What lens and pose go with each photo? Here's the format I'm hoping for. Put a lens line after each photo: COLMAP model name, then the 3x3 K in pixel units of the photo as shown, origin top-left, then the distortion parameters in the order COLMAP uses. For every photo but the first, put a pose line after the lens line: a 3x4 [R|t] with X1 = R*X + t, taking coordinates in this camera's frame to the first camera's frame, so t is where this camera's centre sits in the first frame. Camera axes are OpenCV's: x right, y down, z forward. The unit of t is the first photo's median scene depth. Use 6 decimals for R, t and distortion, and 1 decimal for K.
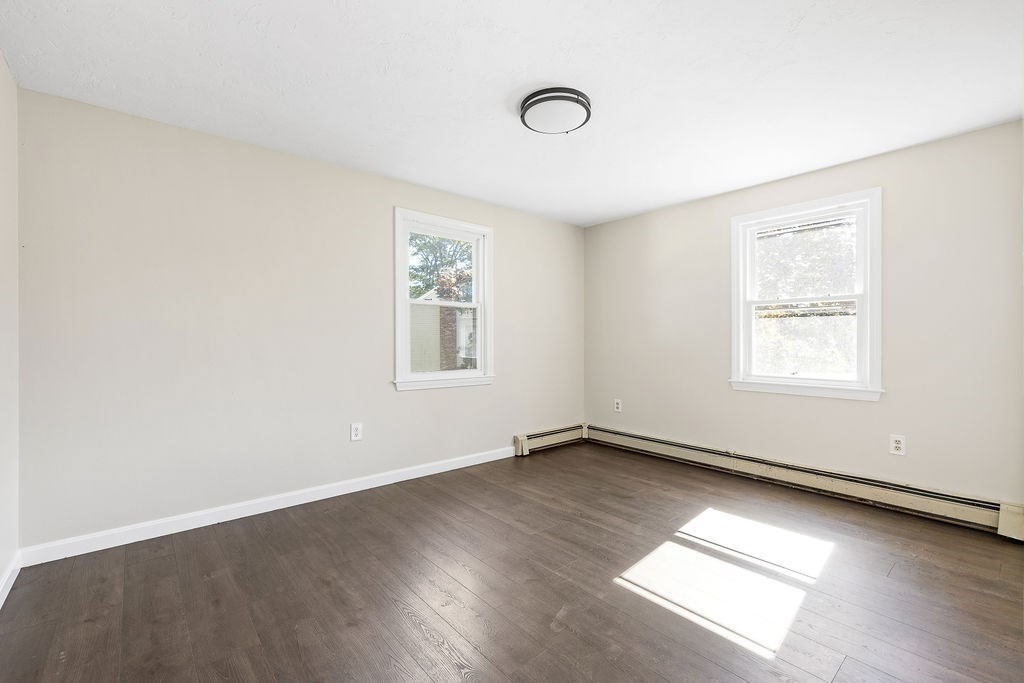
lens RADIAL K [[429.2, 0, 503.5], [0, 429.2, 341.2], [0, 0, 1]] dist [-0.000764, -0.000163]
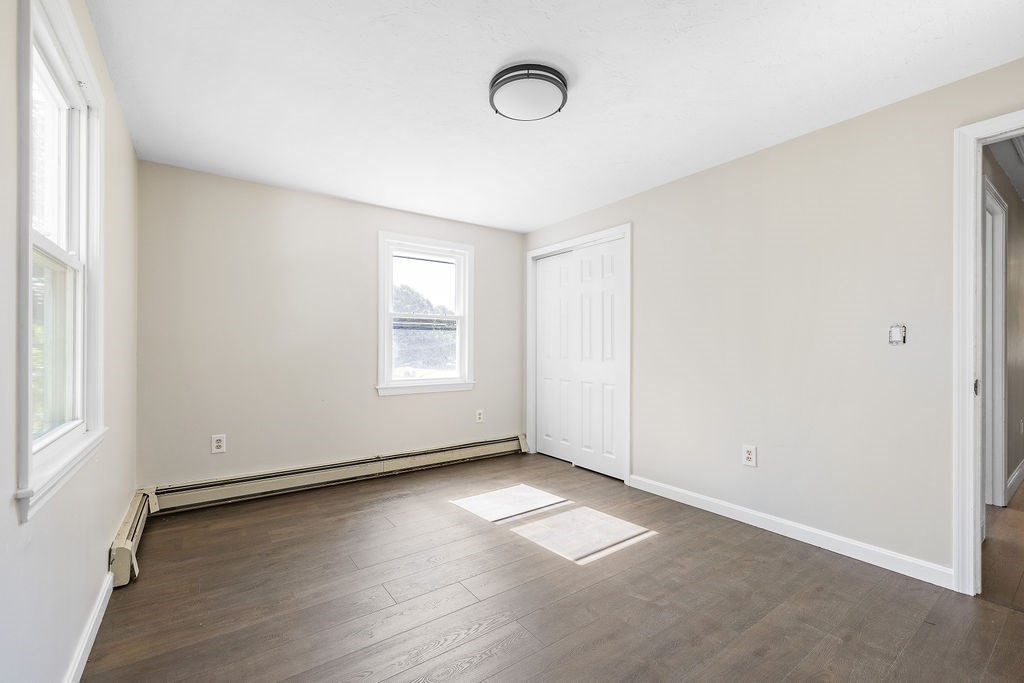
lens RADIAL K [[429.2, 0, 504.2], [0, 429.2, 344.3], [0, 0, 1]] dist [-0.000764, -0.000163]
pose [[0.094275, 0.010226, 0.995494, -0.517661], [0.006067, 0.999923, -0.010846, 0.000447], [-0.995528, 0.007062, 0.094205, 0.648034]]
